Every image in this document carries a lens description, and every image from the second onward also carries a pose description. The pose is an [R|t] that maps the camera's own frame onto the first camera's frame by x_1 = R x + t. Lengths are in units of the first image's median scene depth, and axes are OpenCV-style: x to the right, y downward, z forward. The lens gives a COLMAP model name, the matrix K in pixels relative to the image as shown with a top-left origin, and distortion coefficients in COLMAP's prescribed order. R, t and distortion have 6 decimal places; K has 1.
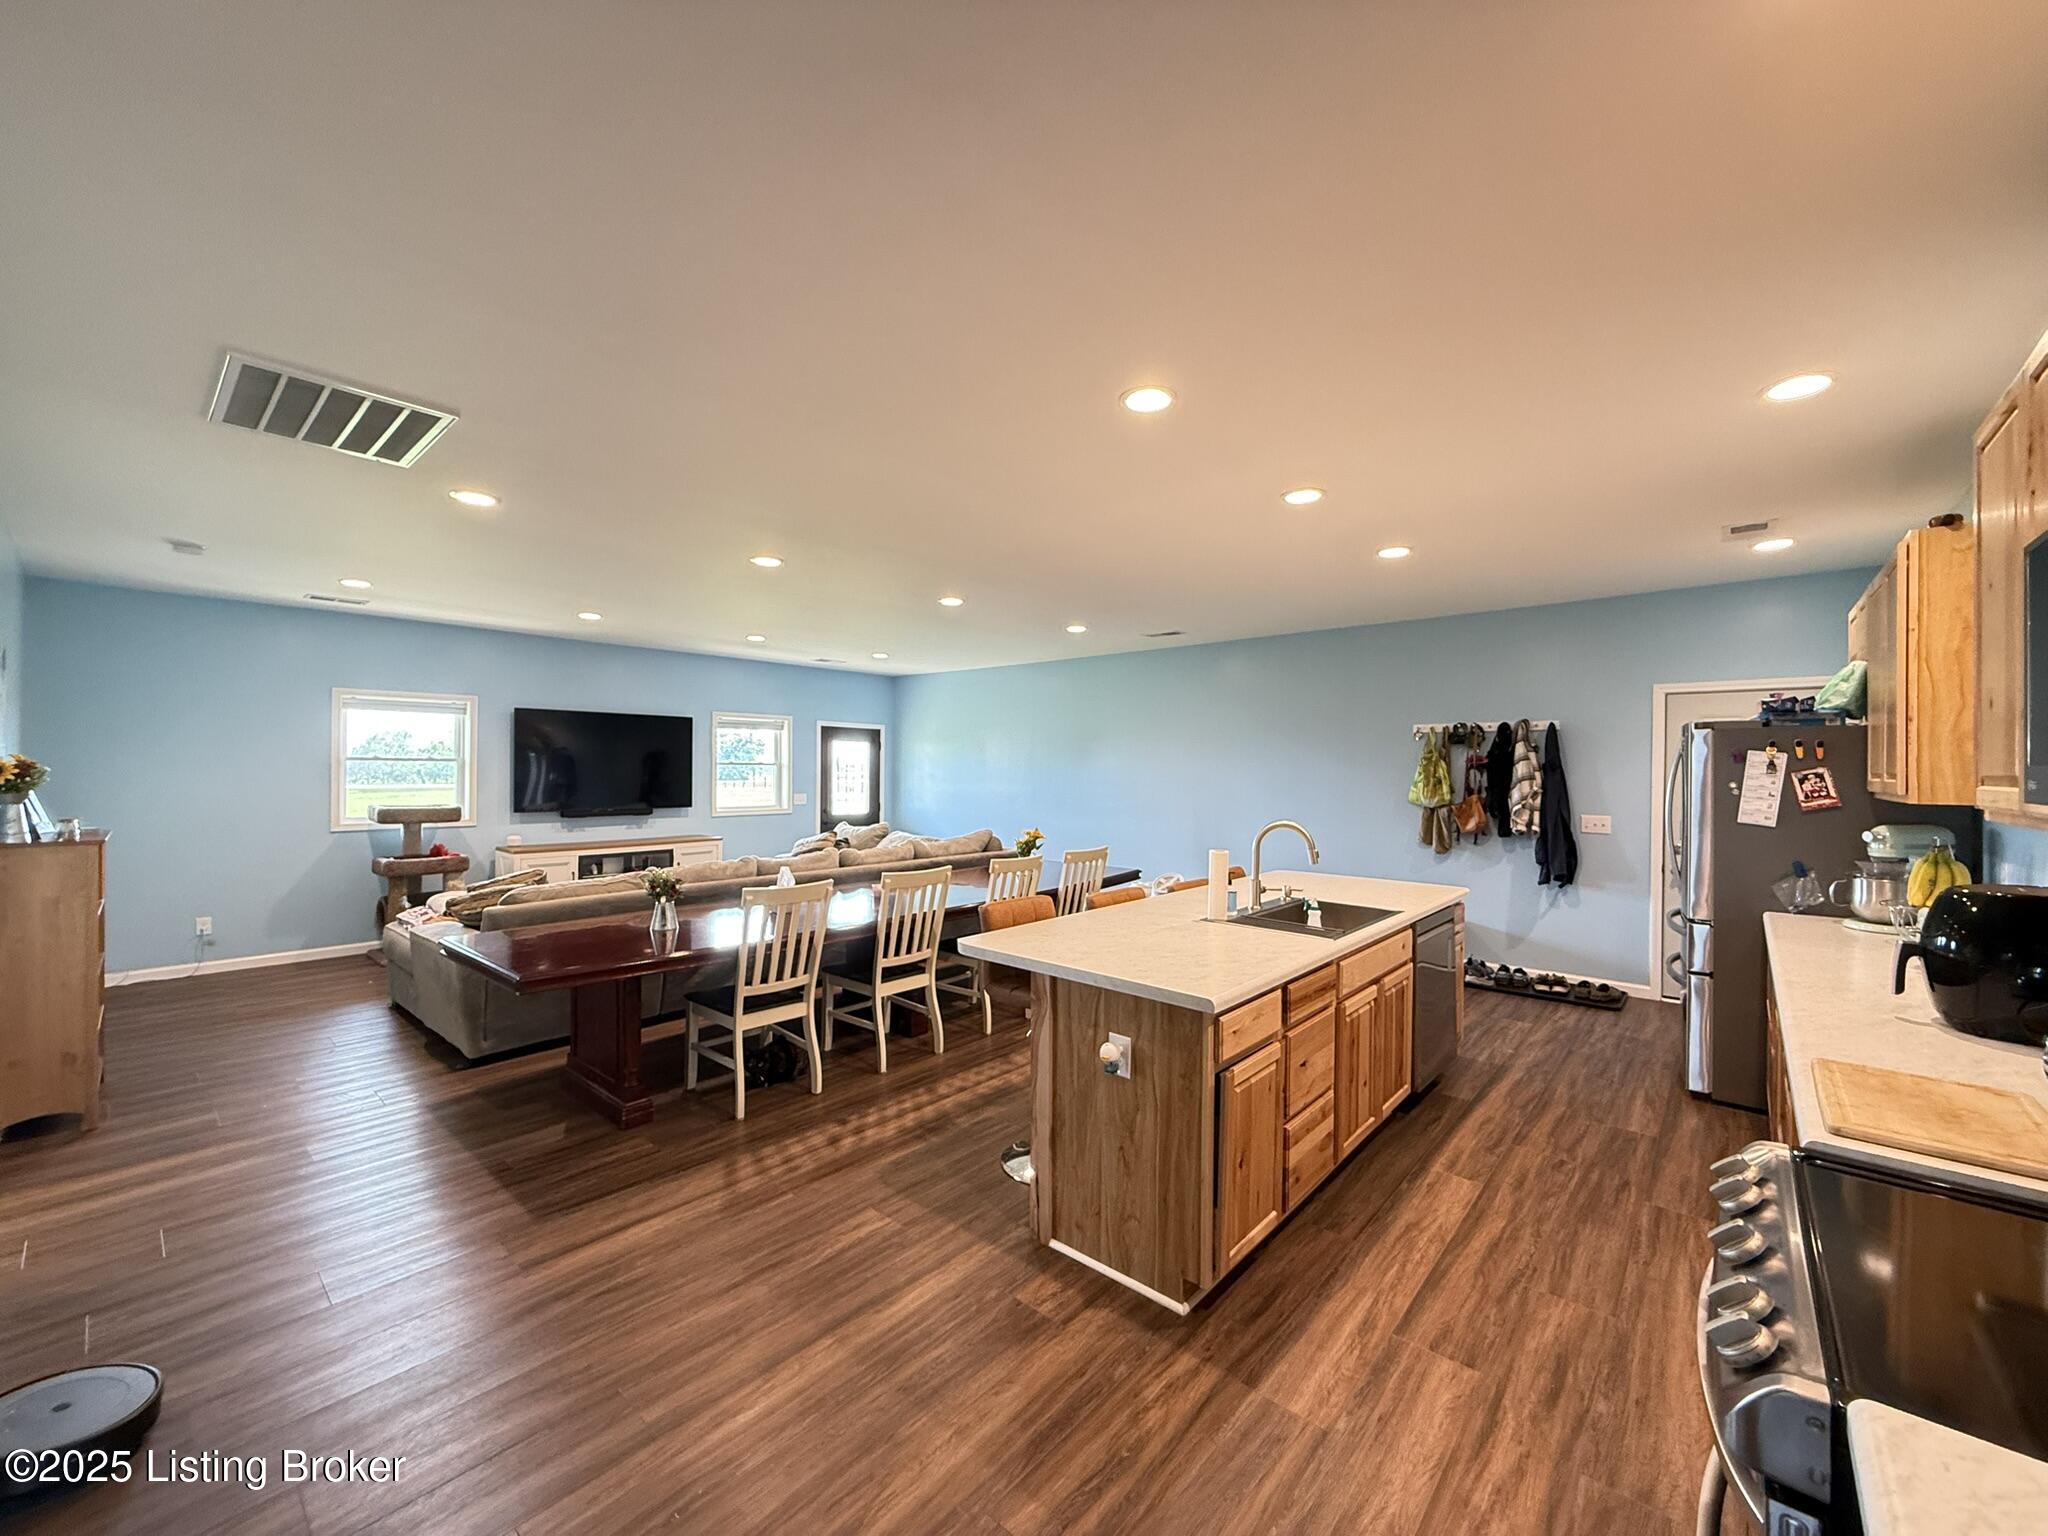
lens RADIAL K [[815.4, 0, 1025.0], [0, 815.4, 768.5], [0, 0, 1]] dist [-0.001070, 0.000030]
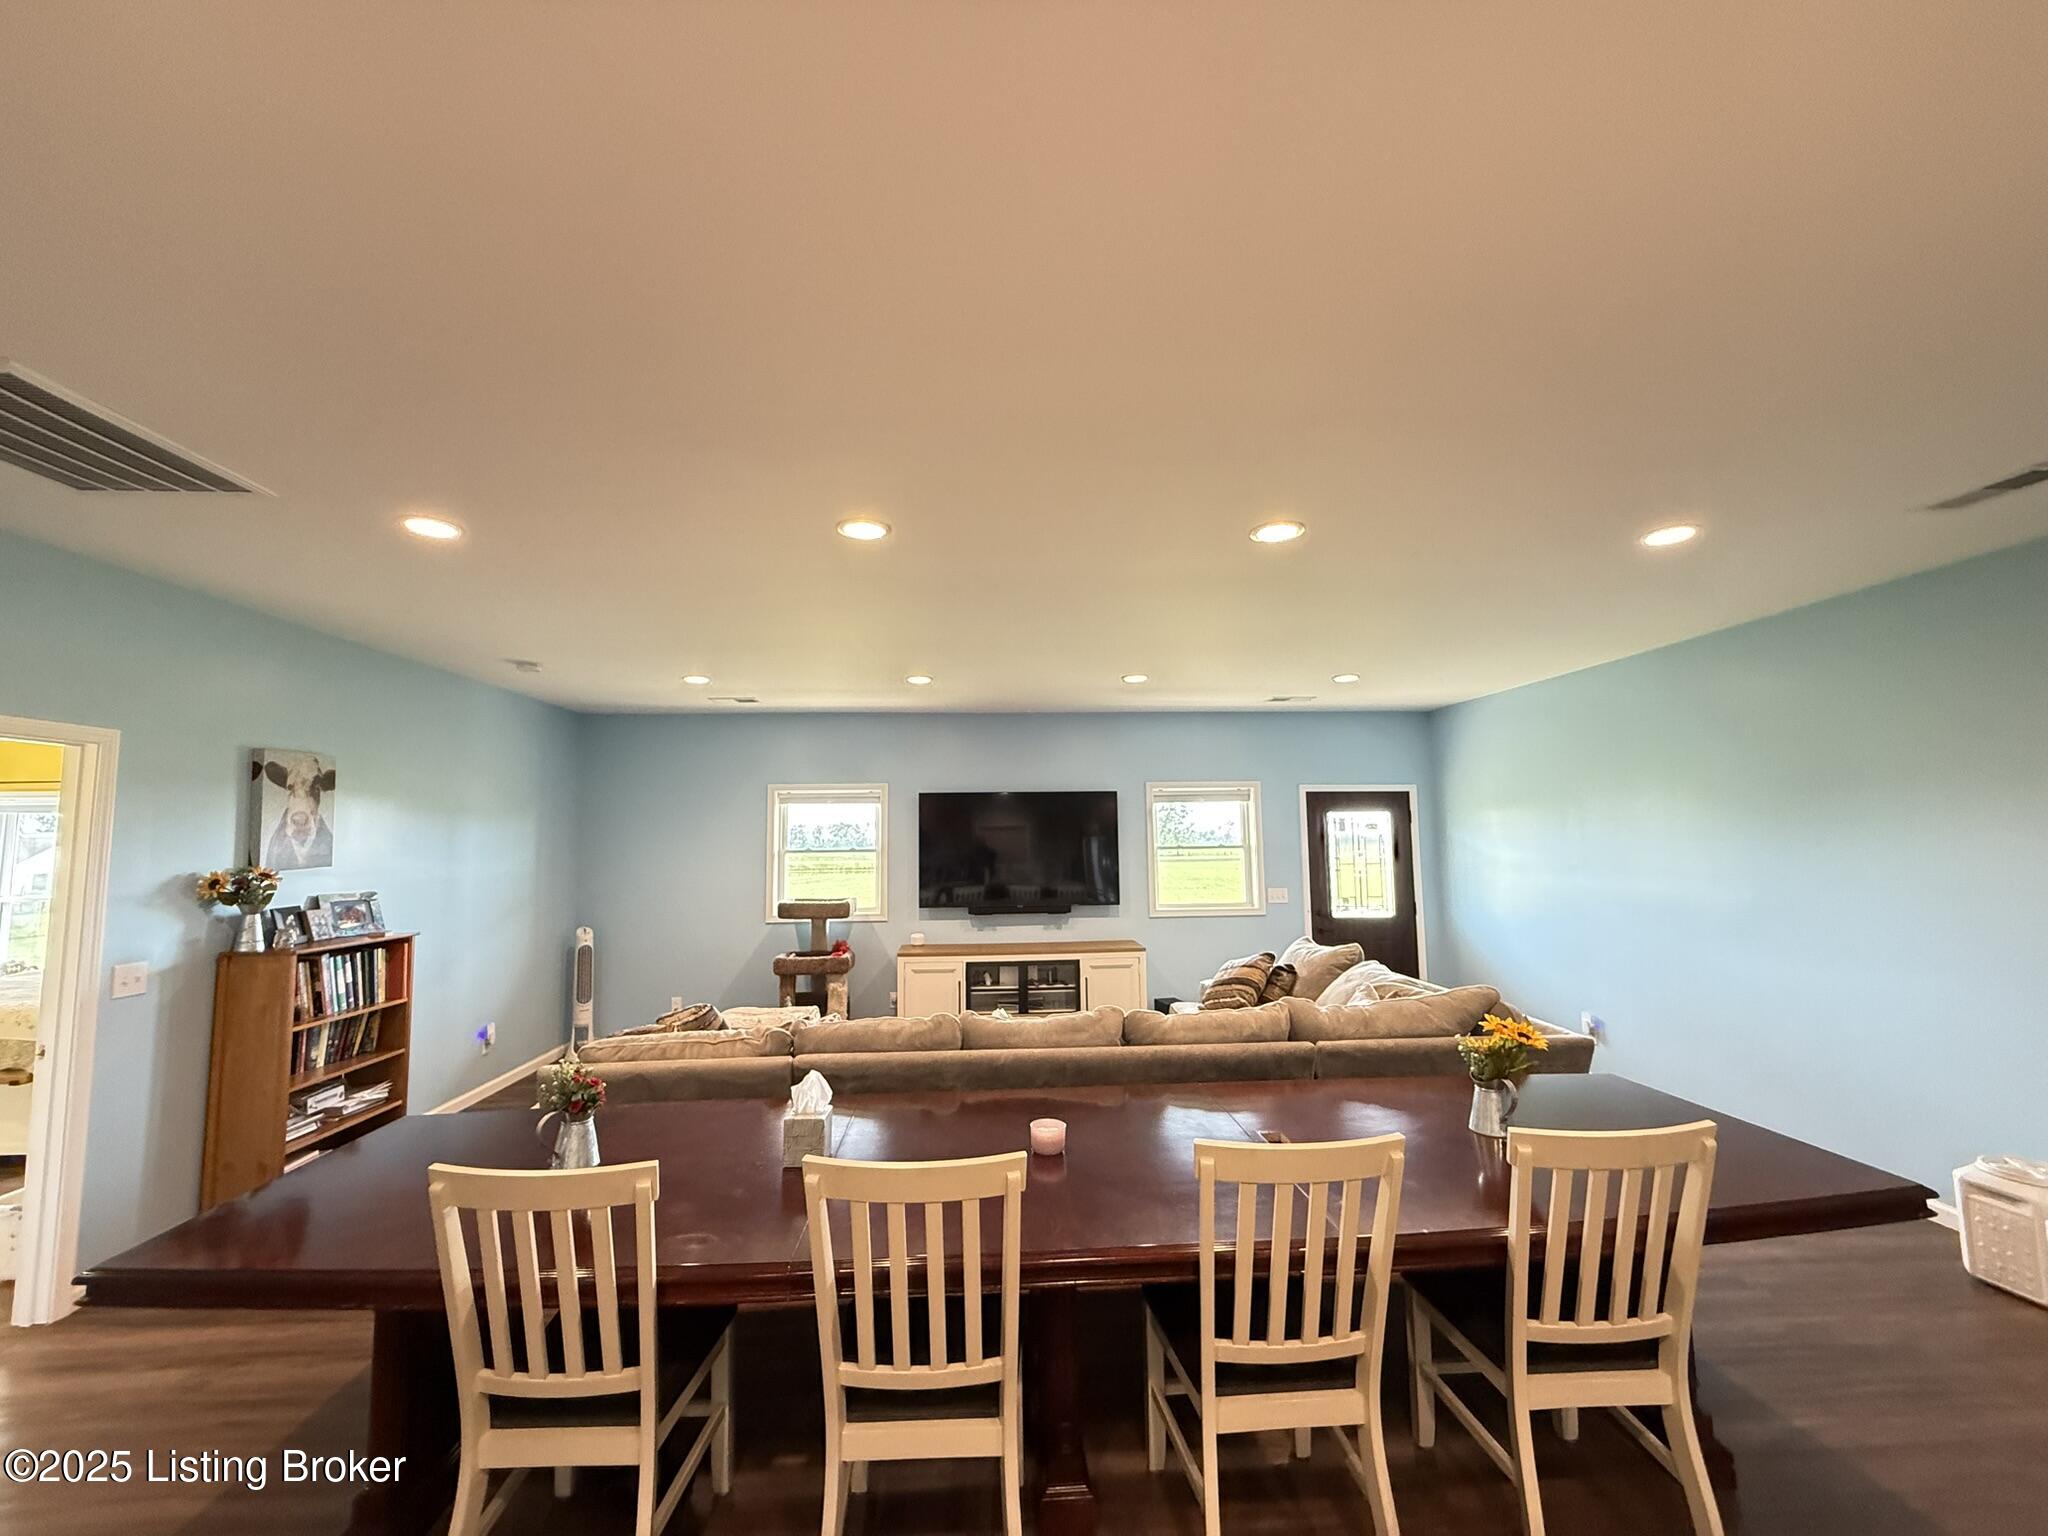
lens RADIAL K [[815.4, 0, 1024.7], [0, 815.4, 779.1], [0, 0, 1]] dist [-0.001070, 0.000030]
pose [[0.695334, -0.068052, -0.715457, 0.111651], [0.016407, 0.996750, -0.078863, -0.014665], [0.718499, 0.043098, 0.694191, 0.421295]]
